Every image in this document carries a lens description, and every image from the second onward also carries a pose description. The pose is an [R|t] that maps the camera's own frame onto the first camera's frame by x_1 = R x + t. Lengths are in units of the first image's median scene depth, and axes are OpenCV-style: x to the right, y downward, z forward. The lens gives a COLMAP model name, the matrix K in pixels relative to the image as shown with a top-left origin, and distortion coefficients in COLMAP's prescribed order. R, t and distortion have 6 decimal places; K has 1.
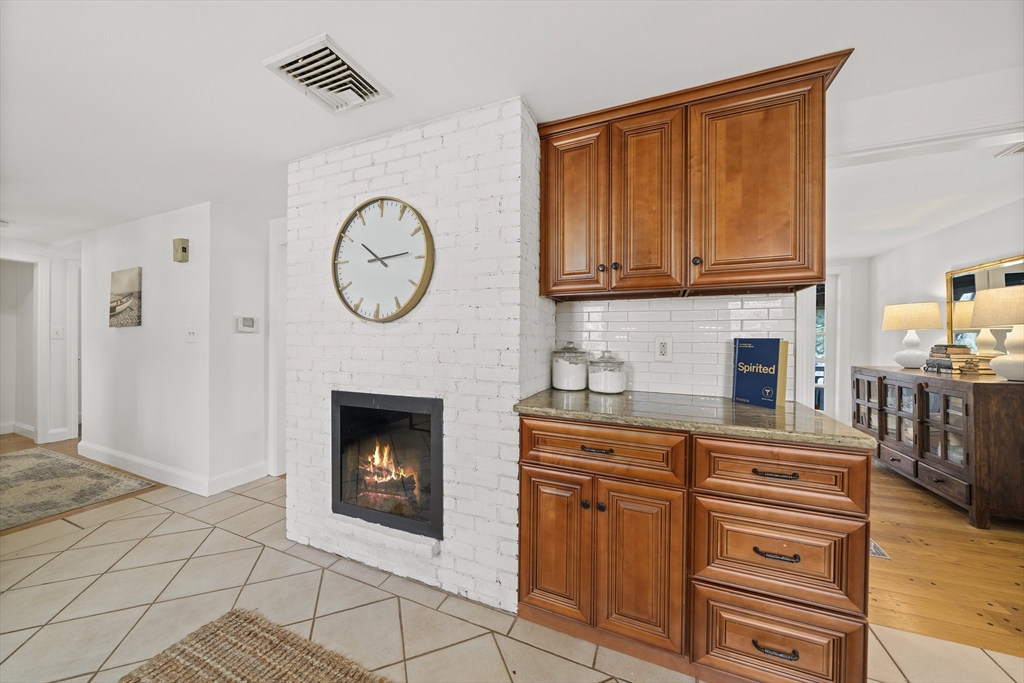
lens RADIAL K [[350.7, 0, 511.0], [0, 350.7, 341.7], [0, 0, 1]] dist [-0.010325, 0.000321]
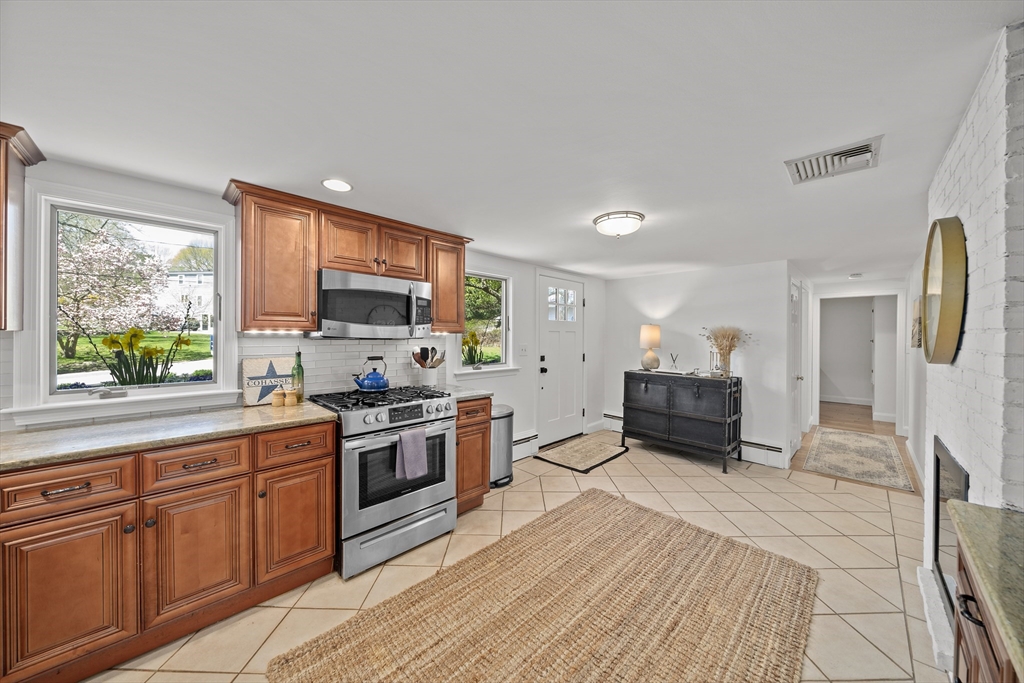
lens RADIAL K [[350.7, 0, 512.2], [0, 350.7, 336.2], [0, 0, 1]] dist [-0.010325, 0.000321]
pose [[-0.378742, -0.005687, -0.925485, 0.856328], [-0.015239, 0.999884, 0.000092, -0.117548], [0.925377, 0.014139, -0.378785, 0.373570]]
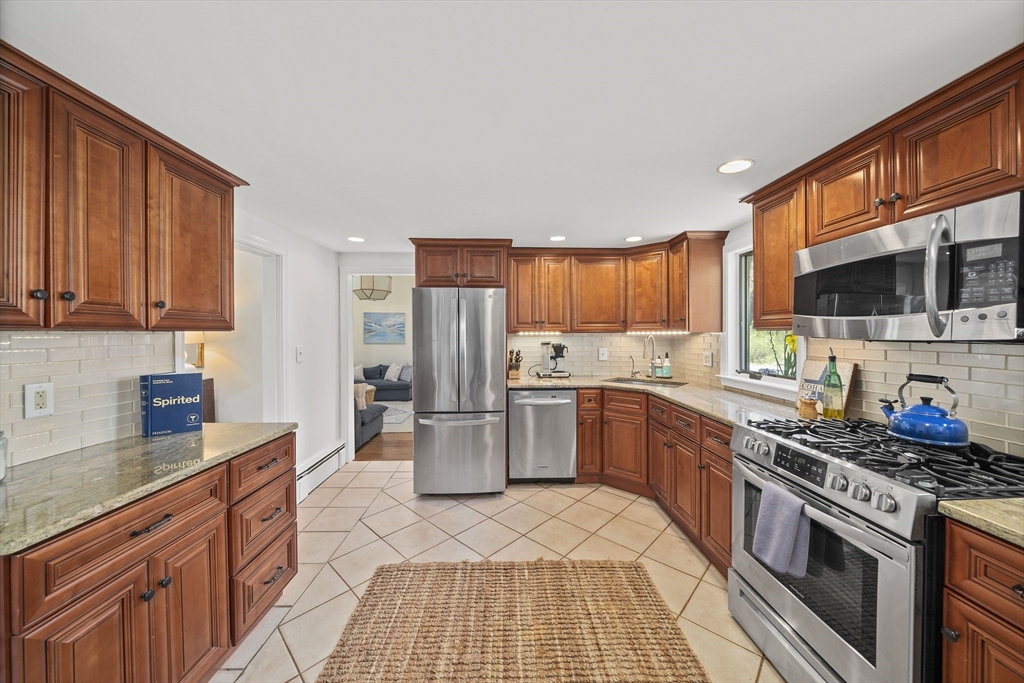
lens RADIAL K [[350.7, 0, 512.6], [0, 350.7, 334.6], [0, 0, 1]] dist [-0.010325, 0.000321]
pose [[-0.415801, -0.006221, 0.909434, -0.706963], [0.007757, 0.999916, 0.010387, -0.128338], [-0.909422, 0.011373, -0.415718, 0.428094]]
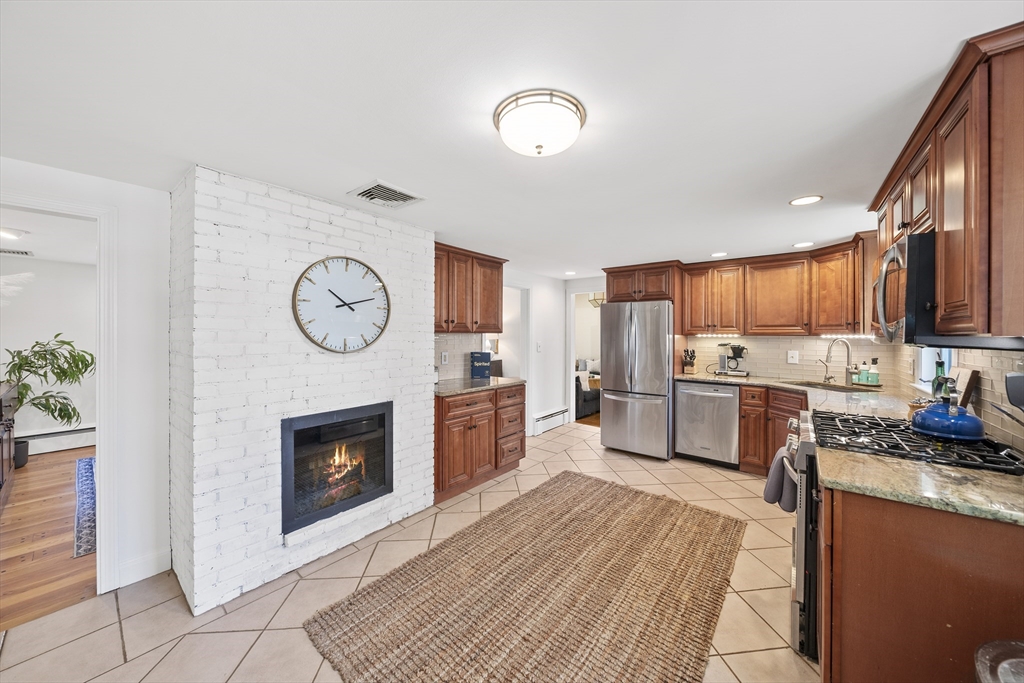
lens RADIAL K [[350.7, 0, 517.6], [0, 350.7, 334.5], [0, 0, 1]] dist [-0.010325, 0.000321]
pose [[0.269489, -0.004827, 0.962991, -1.553207], [0.004041, 0.999984, 0.003882, -0.135396], [-0.962995, 0.002846, 0.269504, 0.045040]]
